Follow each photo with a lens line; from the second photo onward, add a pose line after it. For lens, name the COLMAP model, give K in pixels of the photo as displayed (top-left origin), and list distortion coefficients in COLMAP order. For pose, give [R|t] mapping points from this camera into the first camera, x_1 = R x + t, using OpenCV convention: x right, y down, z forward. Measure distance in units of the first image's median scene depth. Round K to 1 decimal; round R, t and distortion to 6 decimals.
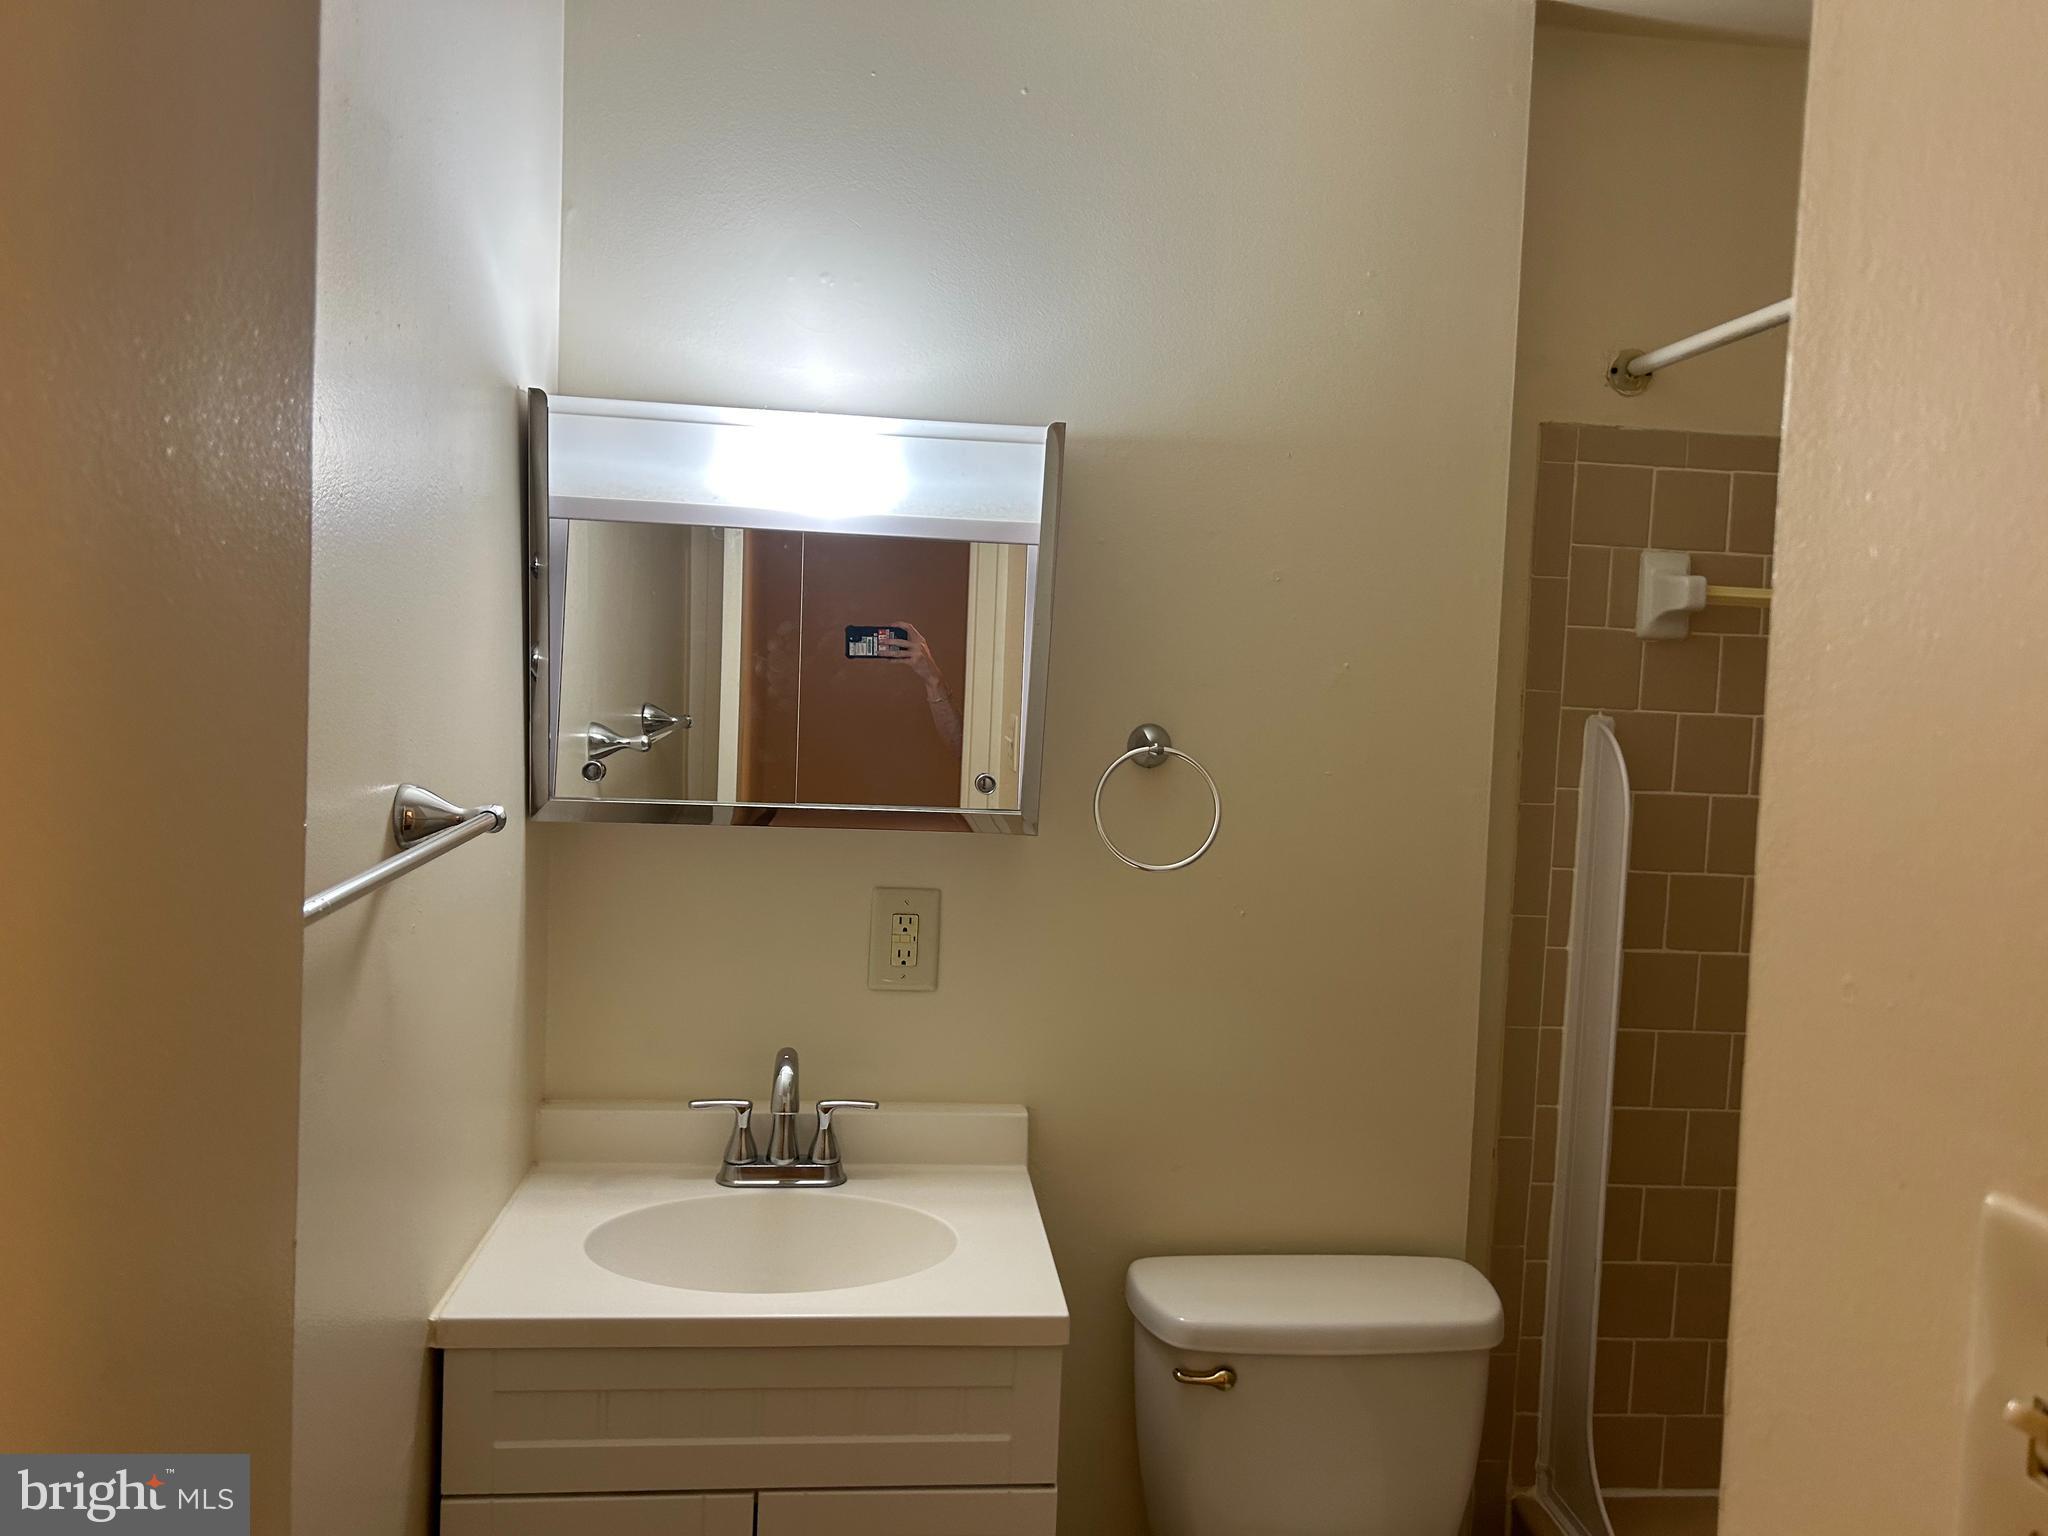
lens RADIAL K [[1560.7, 0, 1024.2], [0, 1560.7, 769.8], [0, 0, 1]] dist [0.050928, -0.053847]
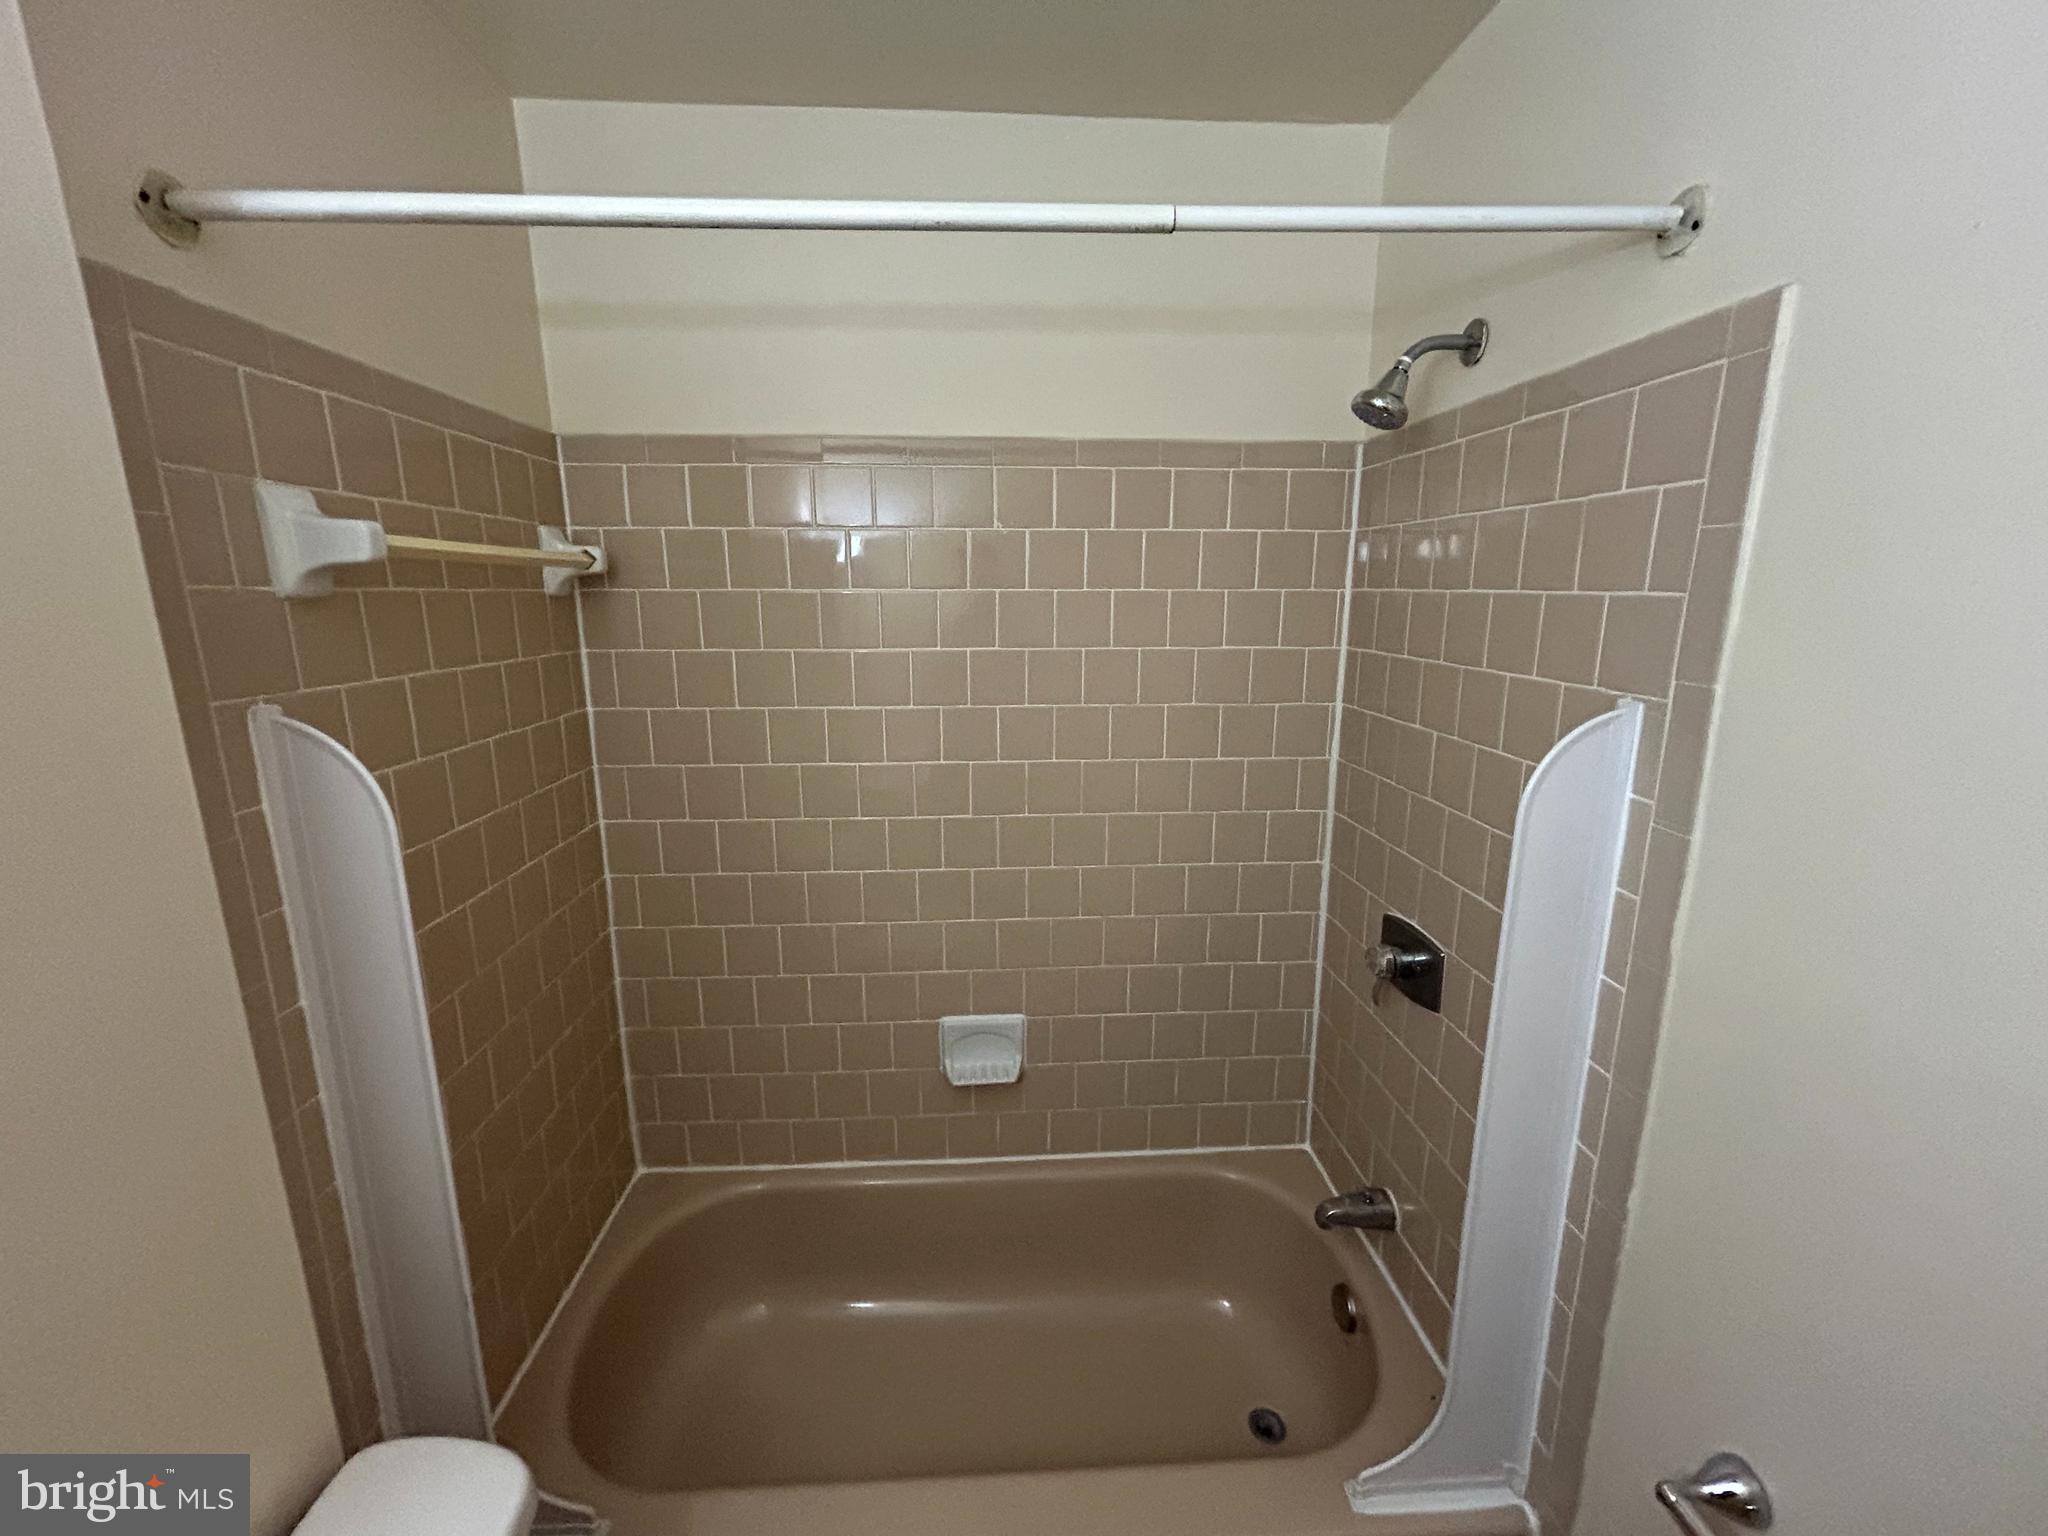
lens RADIAL K [[832.9, 0, 1021.7], [0, 832.9, 759.8], [0, 0, 1]] dist [0.001937, 0.000239]
pose [[0.049191, -0.227283, 0.972585, -0.008395], [0.083077, 0.971321, 0.222786, -0.068338], [-0.995328, 0.069840, 0.066663, 0.619415]]
